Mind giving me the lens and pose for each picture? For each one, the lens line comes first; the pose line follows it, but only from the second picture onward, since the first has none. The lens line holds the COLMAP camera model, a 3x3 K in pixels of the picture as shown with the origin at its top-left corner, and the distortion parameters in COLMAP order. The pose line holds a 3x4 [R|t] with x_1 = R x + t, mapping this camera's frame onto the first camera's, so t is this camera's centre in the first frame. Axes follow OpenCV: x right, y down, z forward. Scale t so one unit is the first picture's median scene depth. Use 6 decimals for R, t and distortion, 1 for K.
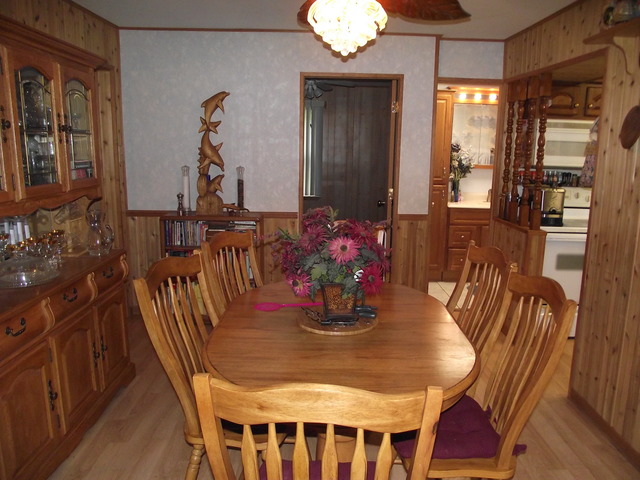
lens RADIAL K [[512.8, 0, 320.2], [0, 512.8, 241.2], [0, 0, 1]] dist [-0.073226, 0.036115]
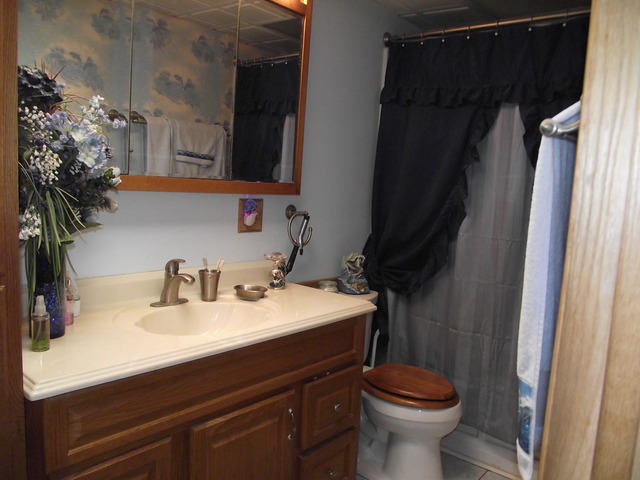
lens RADIAL K [[512.8, 0, 318.7], [0, 512.8, 239.9], [0, 0, 1]] dist [-0.073226, 0.036115]
pose [[0.657966, -0.068327, 0.749941, 0.184199], [0.104915, 0.994480, -0.001442, -0.110595], [-0.745703, 0.079629, 0.661503, 0.785634]]
